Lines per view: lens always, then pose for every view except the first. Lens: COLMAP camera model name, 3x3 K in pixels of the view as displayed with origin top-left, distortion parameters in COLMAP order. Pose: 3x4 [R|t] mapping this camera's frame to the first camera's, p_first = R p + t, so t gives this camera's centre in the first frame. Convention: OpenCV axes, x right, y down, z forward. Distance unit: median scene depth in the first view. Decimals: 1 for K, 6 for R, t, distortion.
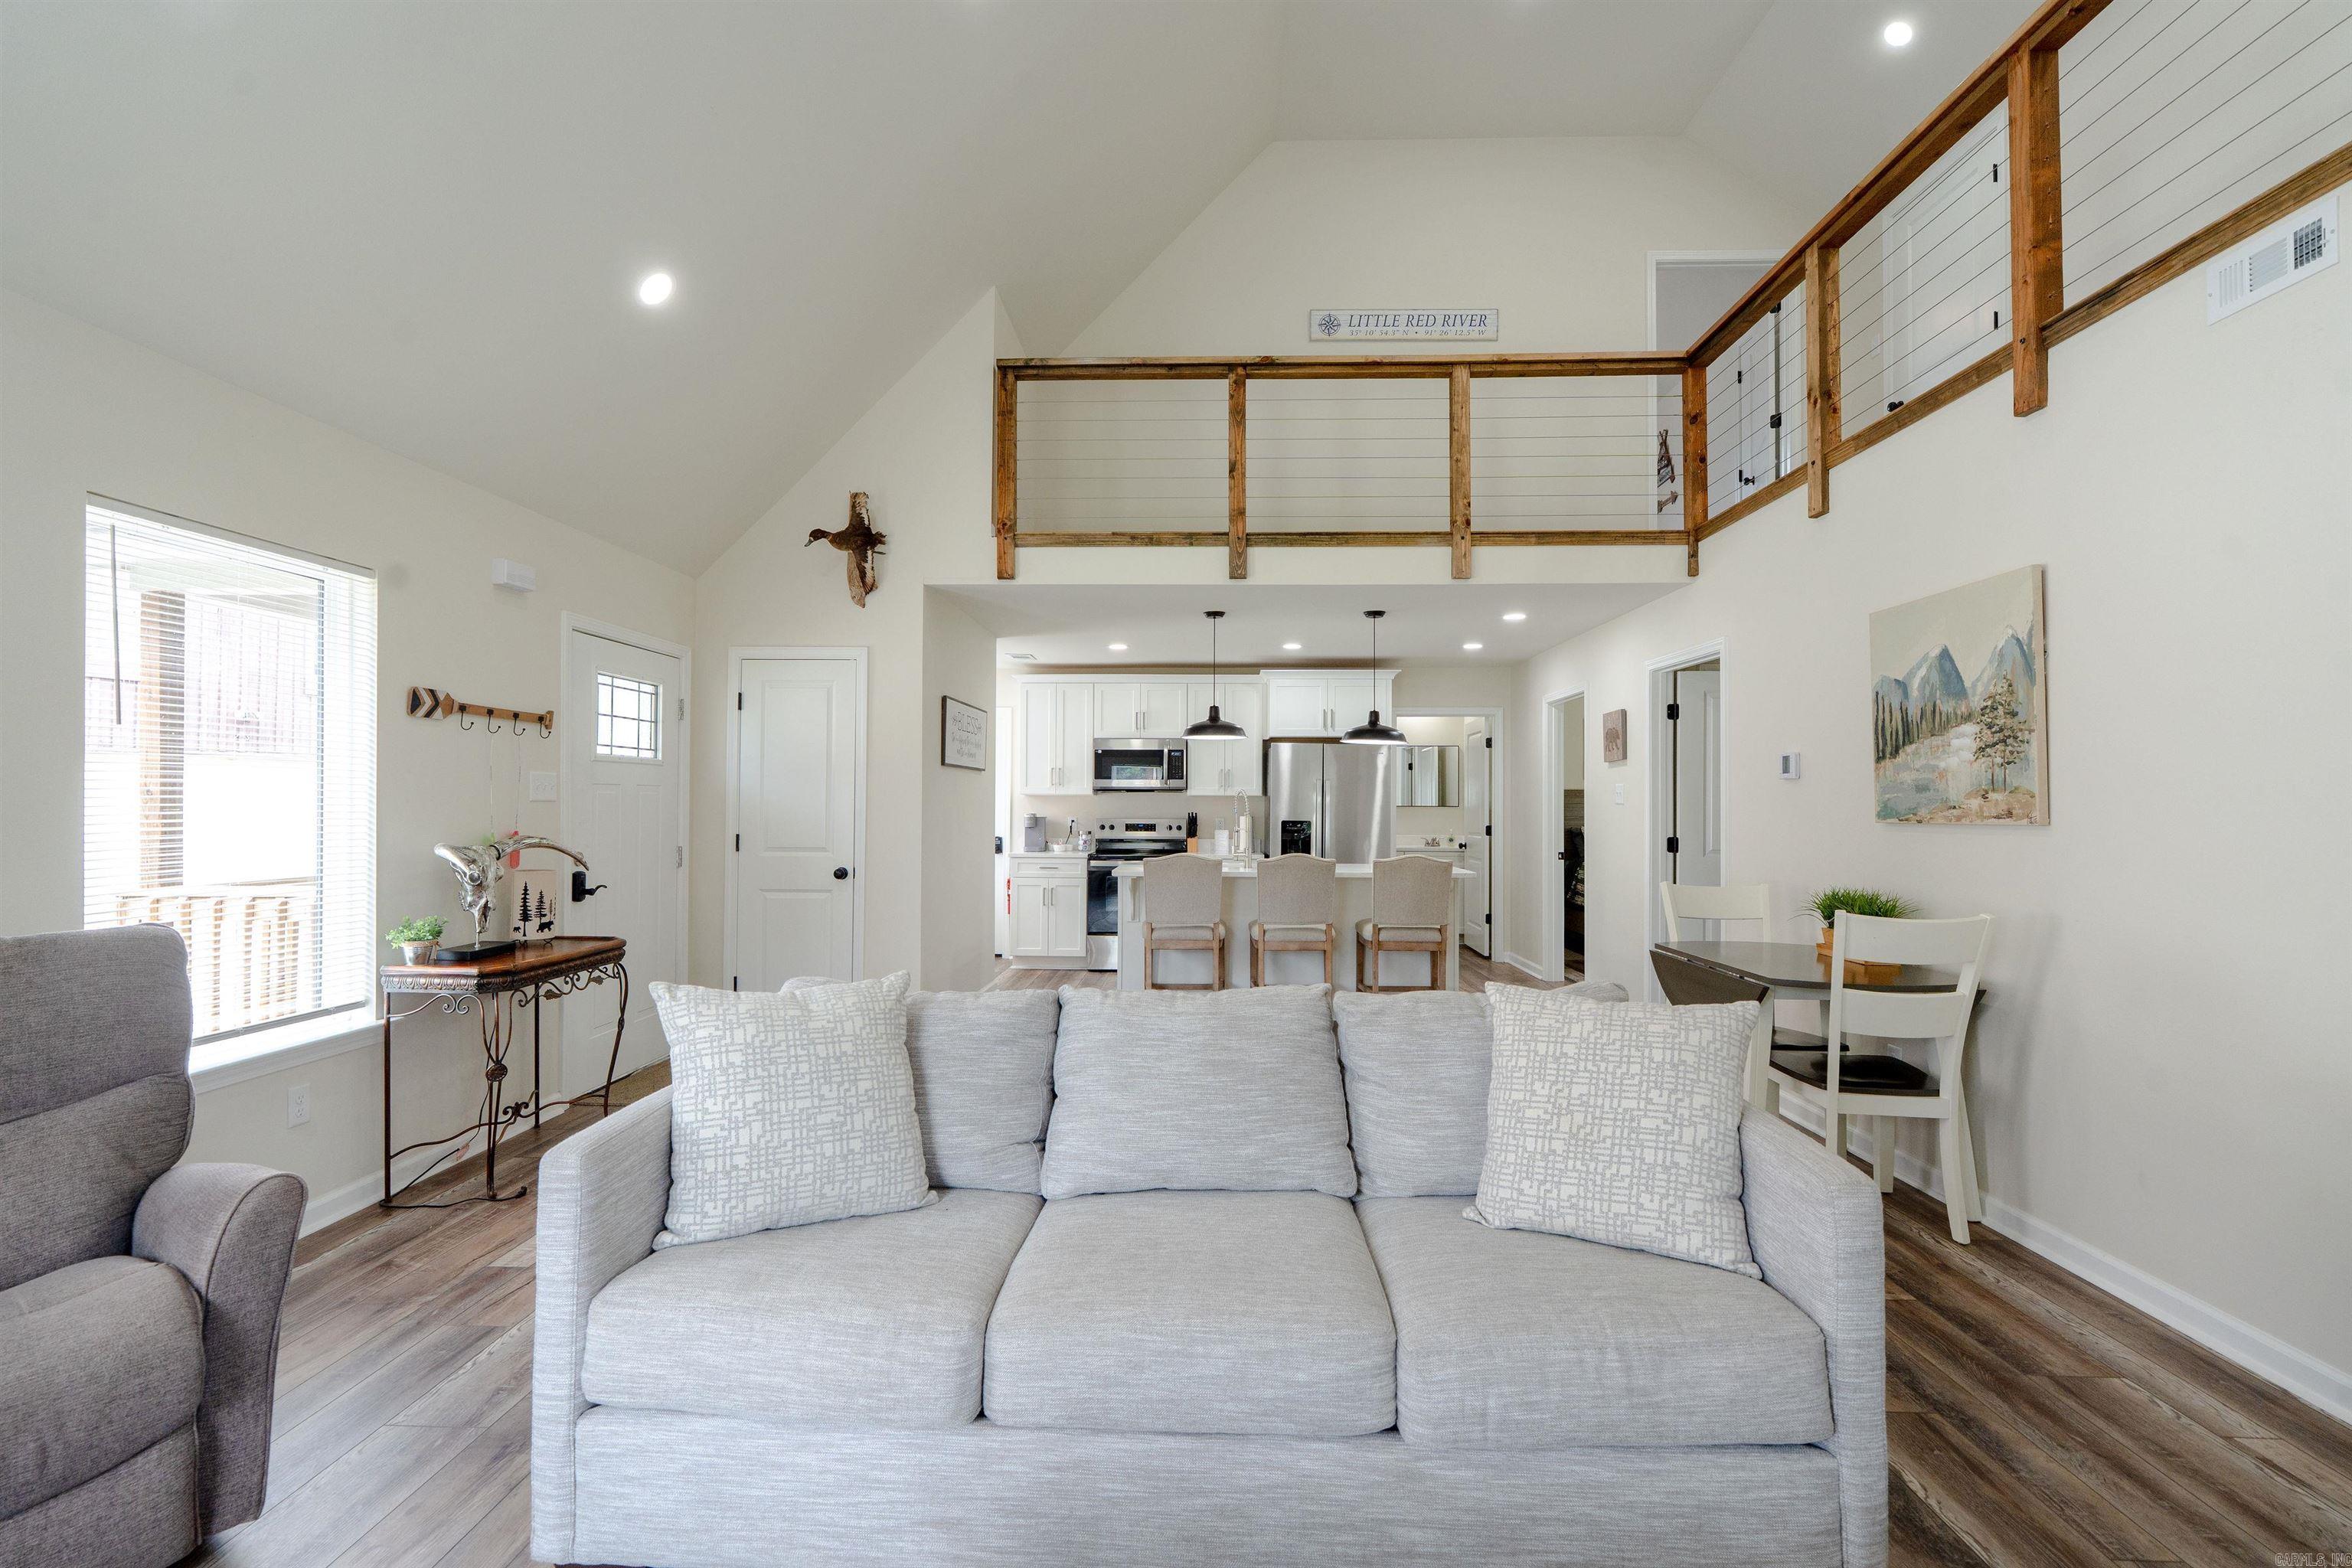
lens RADIAL K [[1049.6, 0, 1174.8], [0, 1049.6, 782.3], [0, 0, 1]] dist [-0.007992, 0.003188]
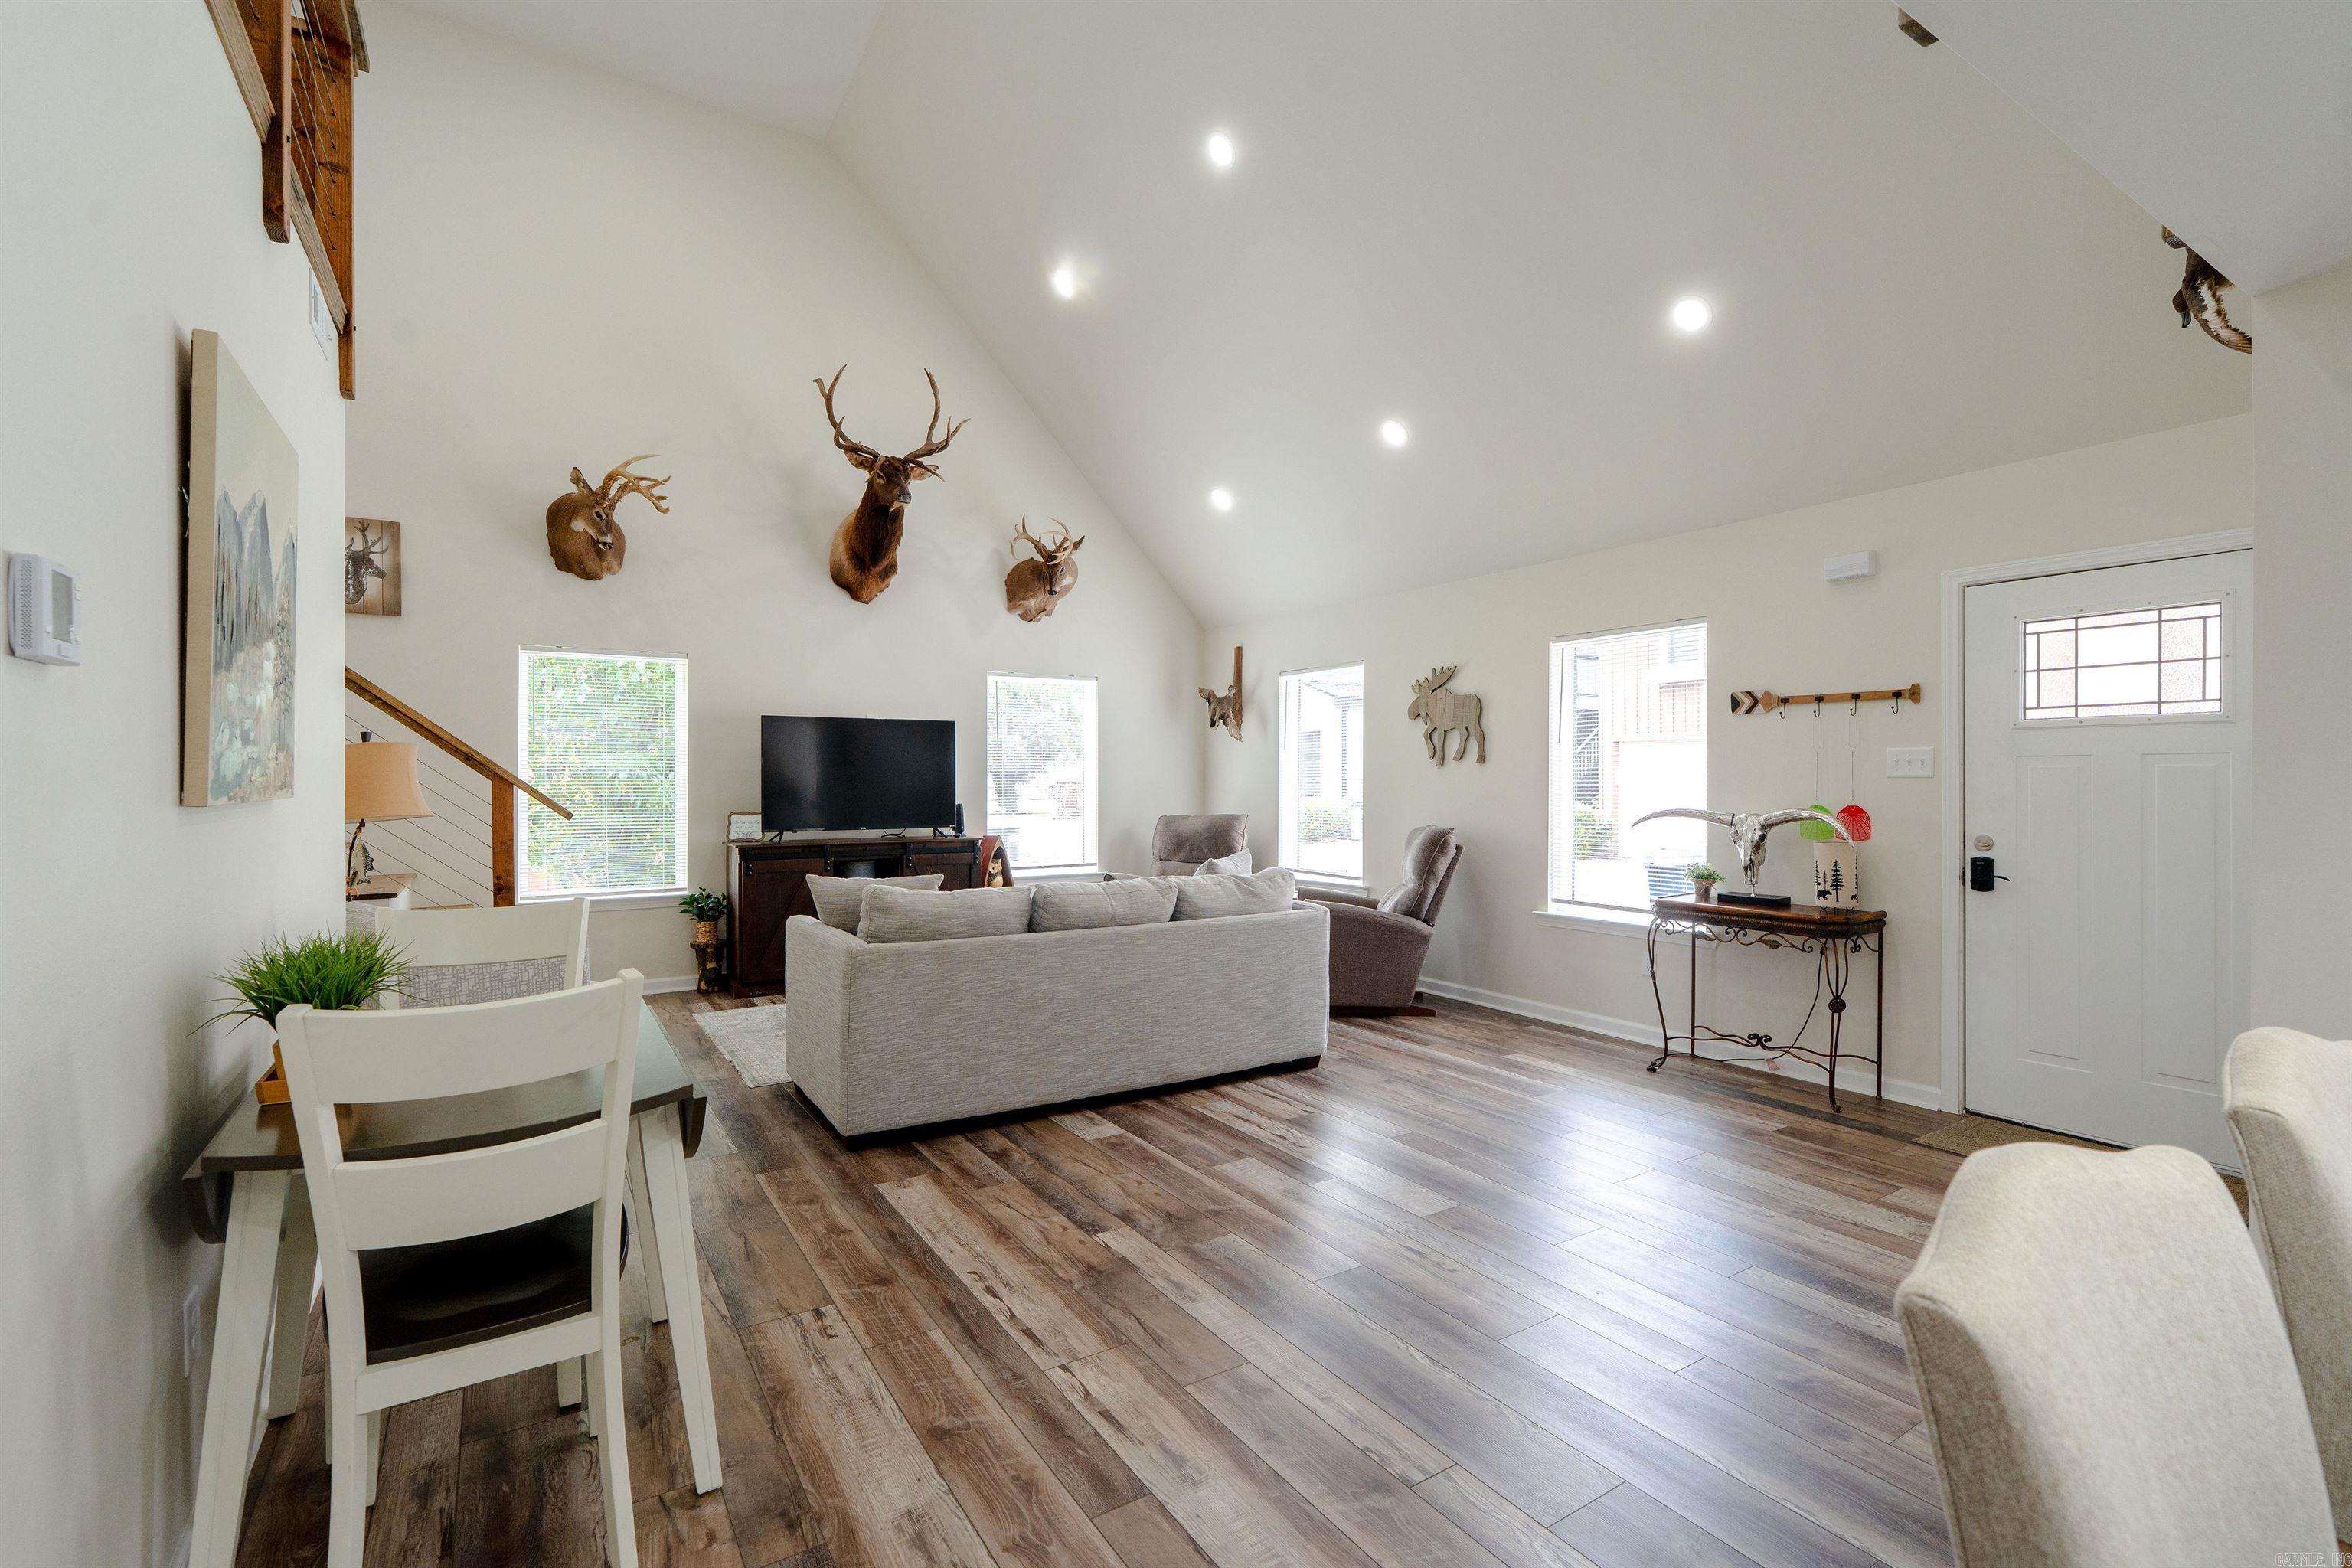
lens RADIAL K [[1049.6, 0, 1173.6], [0, 1049.6, 780.1], [0, 0, 1]] dist [-0.007992, 0.003188]
pose [[-0.823254, -0.004160, -0.567658, 0.537177], [0.007634, 0.999802, -0.018398, 0.034591], [0.567622, -0.019480, -0.823059, 1.465576]]
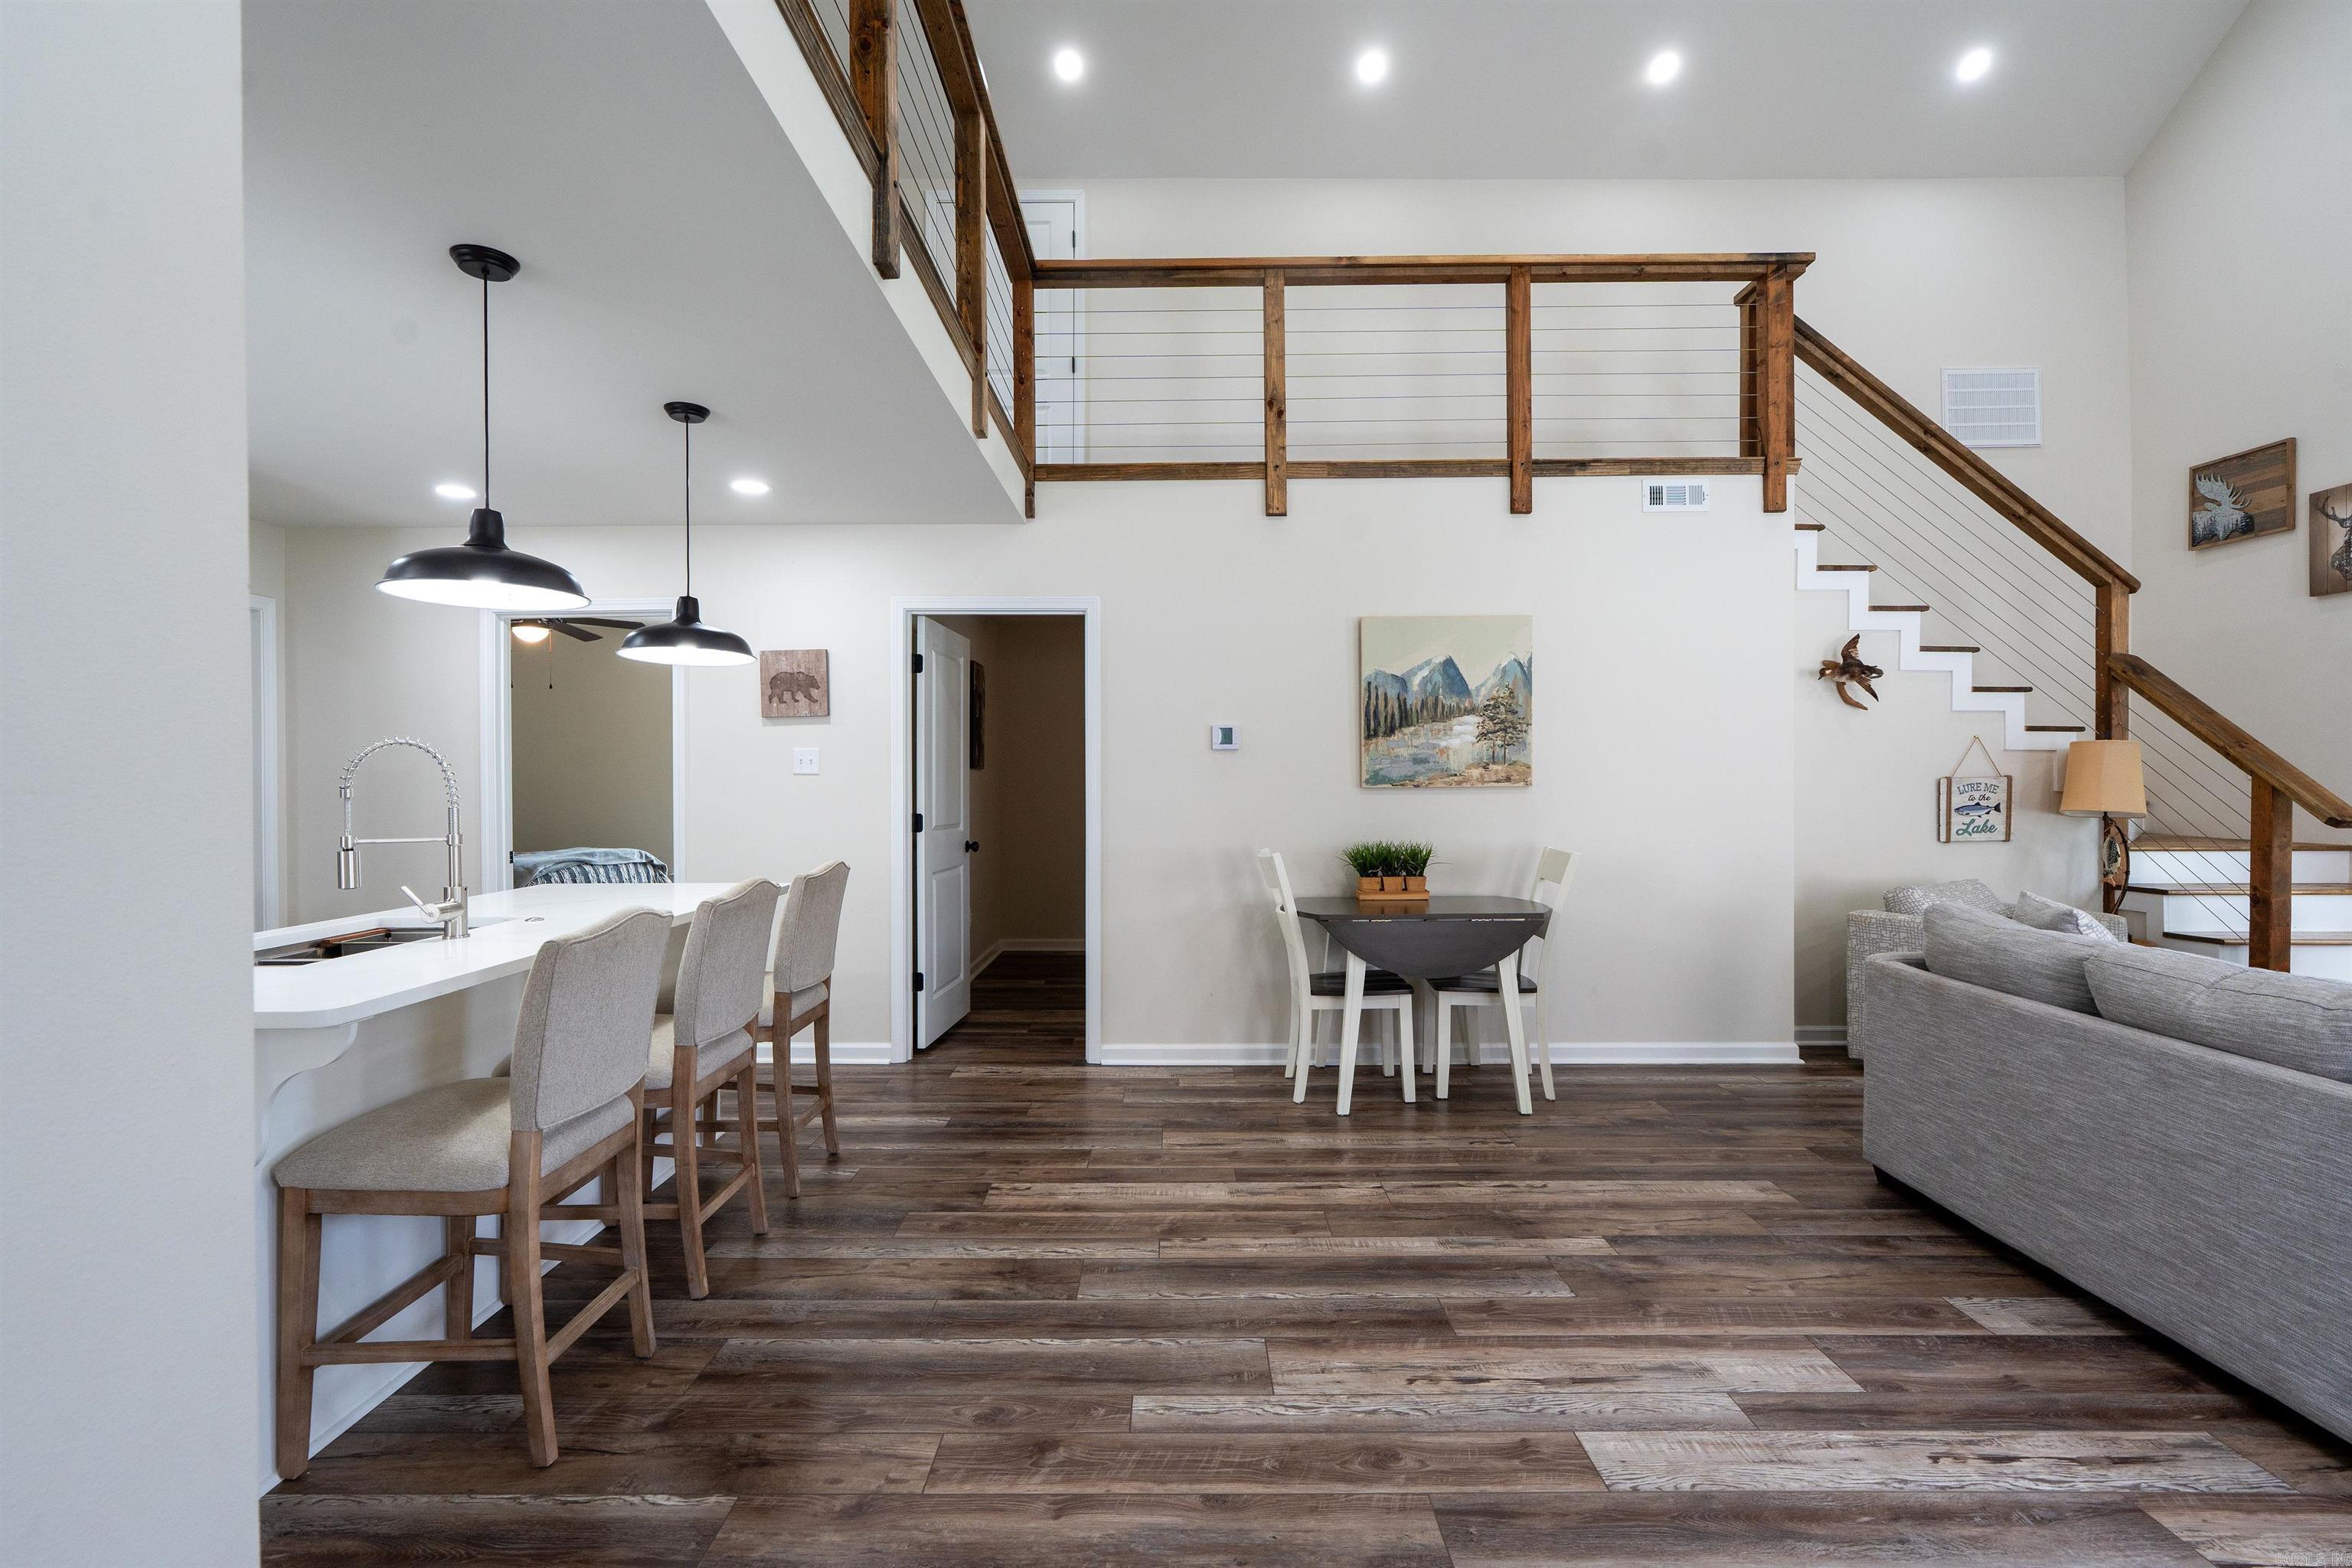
lens RADIAL K [[1049.6, 0, 1172.6], [0, 1049.6, 788.0], [0, 0, 1]] dist [-0.007992, 0.003188]
pose [[-0.030412, -0.013720, 0.999443, -0.514042], [-0.017978, 0.999752, 0.013177, 0.024153], [-0.999376, -0.017567, -0.030651, 1.158545]]
